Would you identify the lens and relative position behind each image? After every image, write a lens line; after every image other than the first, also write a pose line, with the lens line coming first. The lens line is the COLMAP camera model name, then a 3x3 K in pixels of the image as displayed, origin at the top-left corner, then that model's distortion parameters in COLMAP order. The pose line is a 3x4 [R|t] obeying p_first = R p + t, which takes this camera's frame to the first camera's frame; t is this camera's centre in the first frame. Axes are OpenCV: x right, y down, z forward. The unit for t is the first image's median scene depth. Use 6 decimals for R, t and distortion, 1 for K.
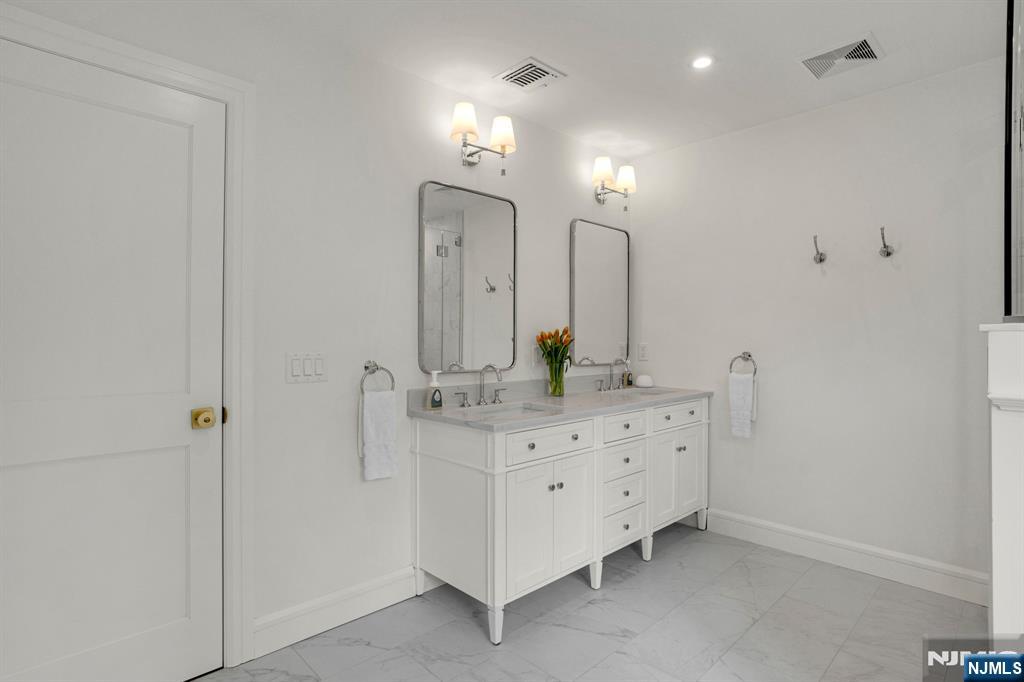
lens RADIAL K [[522.5, 0, 510.6], [0, 522.5, 336.3], [0, 0, 1]] dist [-0.035754, 0.018414]
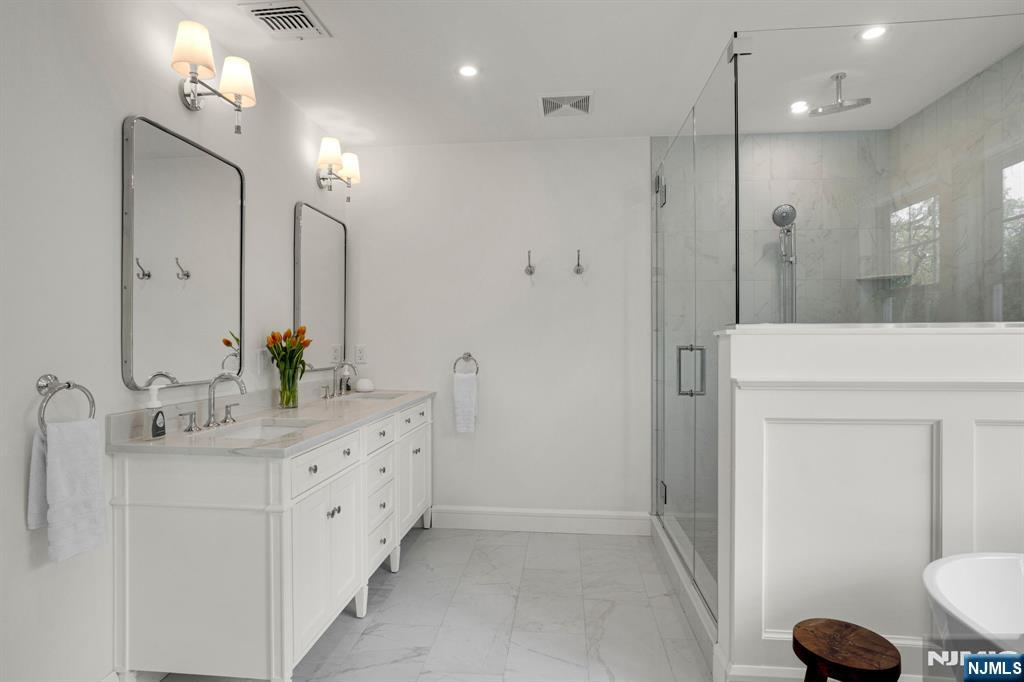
lens RADIAL K [[534.8, 0, 512.0], [0, 534.8, 341.0], [0, 0, 1]] dist [-0.025635, 0.012617]
pose [[0.765312, -0.001690, 0.643658, -0.204450], [-0.002085, 0.999985, 0.005104, 0.000511], [-0.643656, -0.005248, 0.765297, 0.112072]]
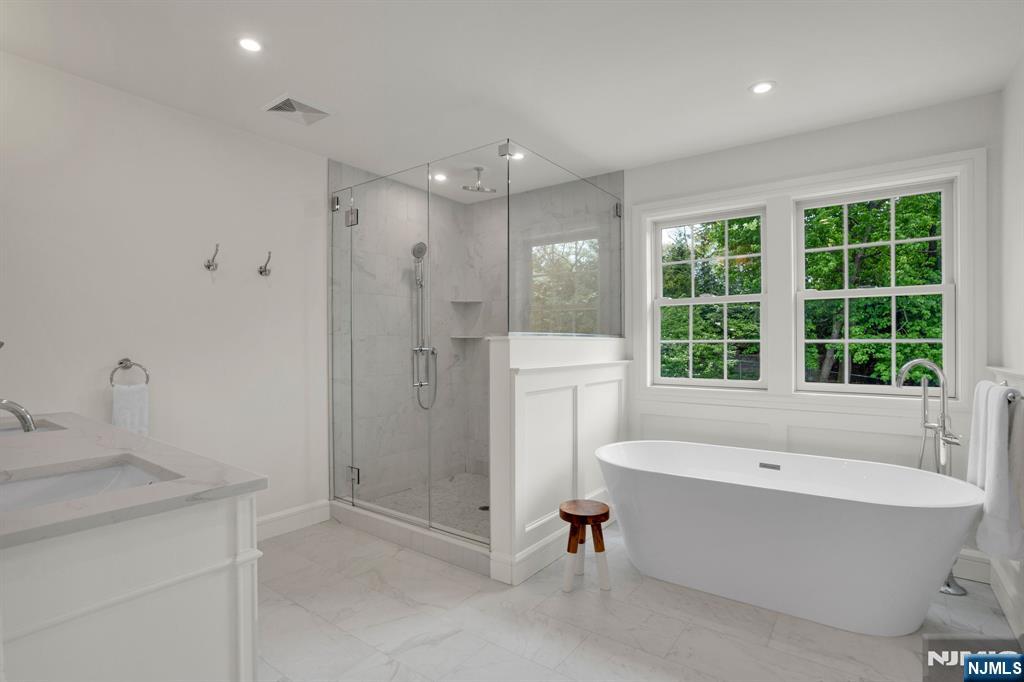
lens RADIAL K [[497.6, 0, 514.6], [0, 497.6, 345.3], [0, 0, 1]] dist [0.000464, 0.000278]
pose [[-0.152098, -0.007195, 0.988339, -0.489595], [-0.005049, 0.999966, 0.006503, -0.000129], [-0.988352, -0.004001, -0.152129, 0.560635]]
